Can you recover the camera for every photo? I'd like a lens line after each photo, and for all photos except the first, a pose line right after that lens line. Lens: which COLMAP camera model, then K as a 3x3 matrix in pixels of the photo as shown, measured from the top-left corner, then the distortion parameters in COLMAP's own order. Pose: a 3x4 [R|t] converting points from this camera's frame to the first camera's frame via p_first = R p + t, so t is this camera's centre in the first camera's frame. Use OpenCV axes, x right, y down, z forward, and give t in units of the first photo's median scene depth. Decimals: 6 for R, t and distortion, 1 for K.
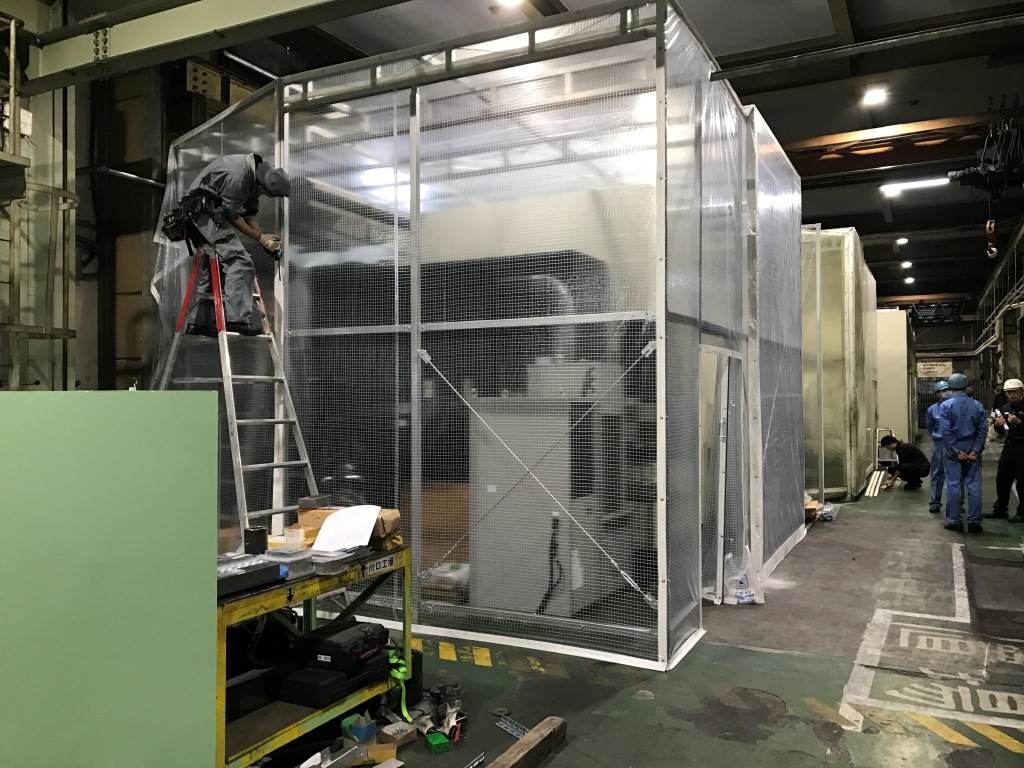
lens RADIAL K [[834.5, 0, 510.7], [0, 834.5, 379.0], [0, 0, 1]] dist [0.042601, -0.000919]
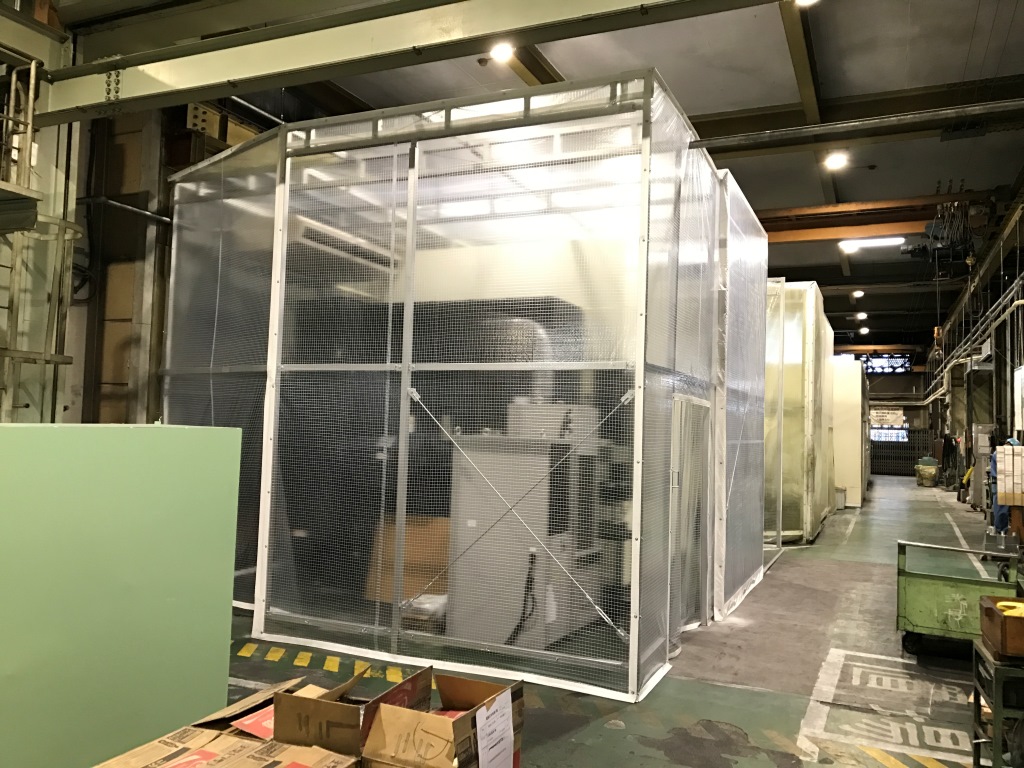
lens RADIAL K [[834.5, 0, 508.6], [0, 834.5, 379.1], [0, 0, 1]] dist [0.042601, -0.000919]
pose [[0.998364, 0.037378, 0.043277, -0.025773], [-0.035713, 0.998615, -0.038631, -0.008834], [-0.044661, 0.037022, 0.998316, -0.045799]]
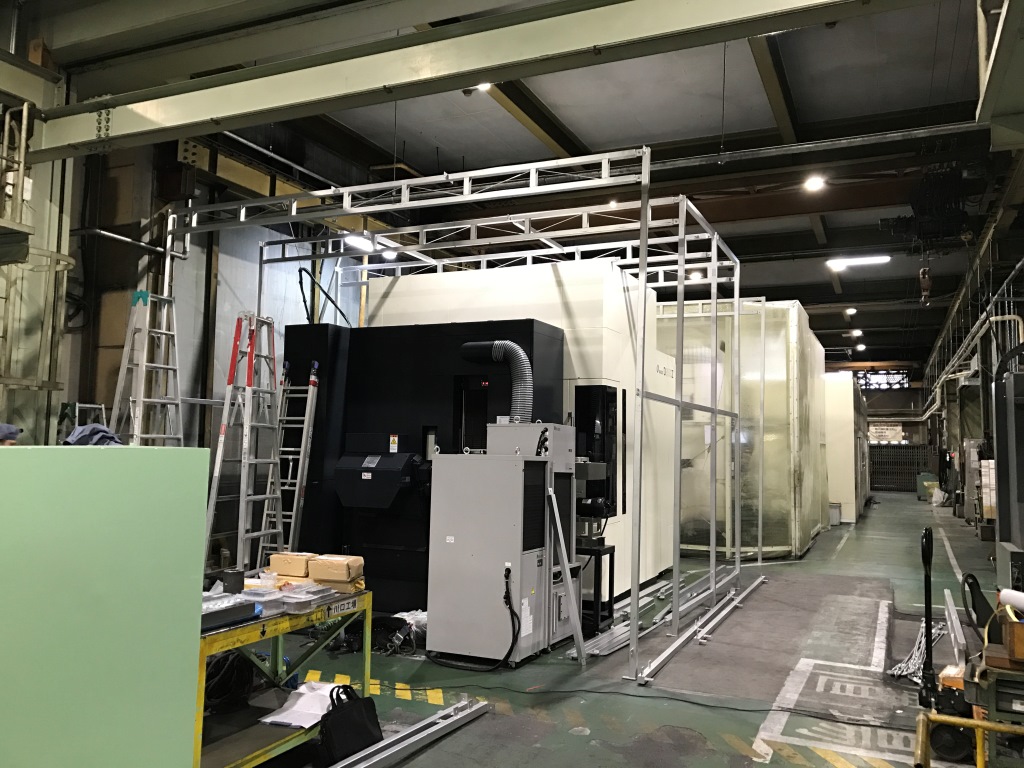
lens RADIAL K [[834.5, 0, 511.1], [0, 834.5, 381.0], [0, 0, 1]] dist [0.042601, -0.000919]
pose [[0.998911, 0.026829, 0.038167, 0.008805], [-0.024487, 0.997865, -0.060553, -0.008513], [-0.039710, 0.059553, 0.997435, -0.082334]]
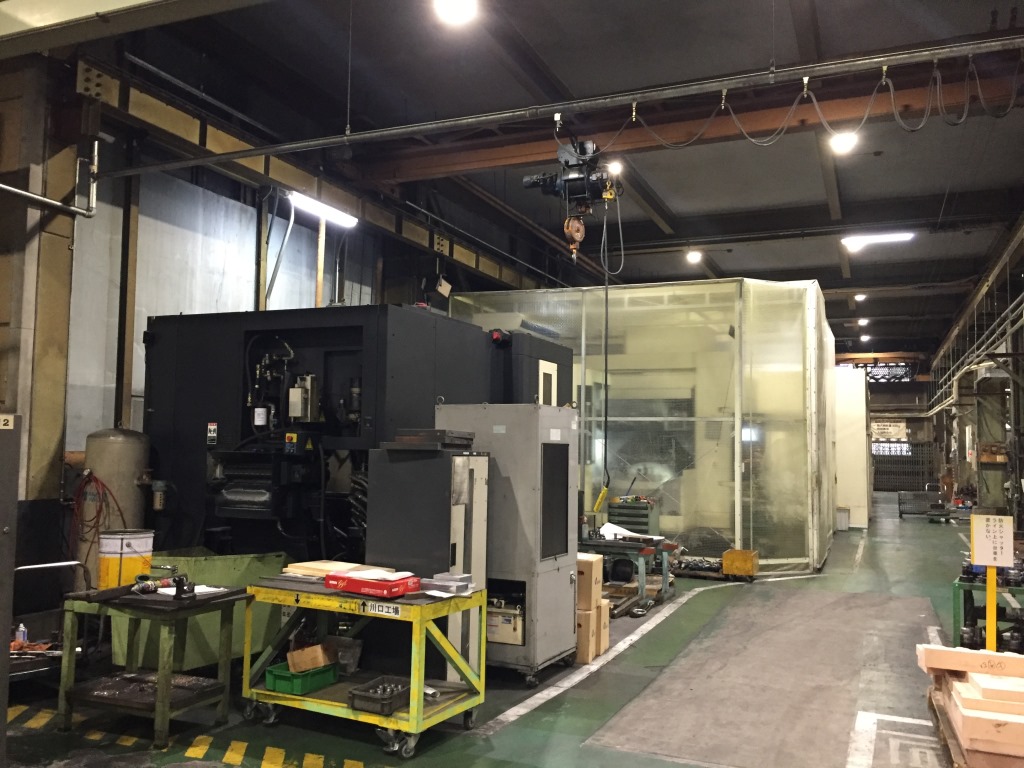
lens RADIAL K [[870.7, 0, 515.2], [0, 870.7, 385.5], [0, 0, 1]] dist [0.062018, -0.038552]
pose [[0.997192, 0.025748, 0.070317, 0.008467], [-0.022185, 0.998453, -0.050984, -0.007728], [-0.071521, 0.049281, 0.996221, 0.093453]]
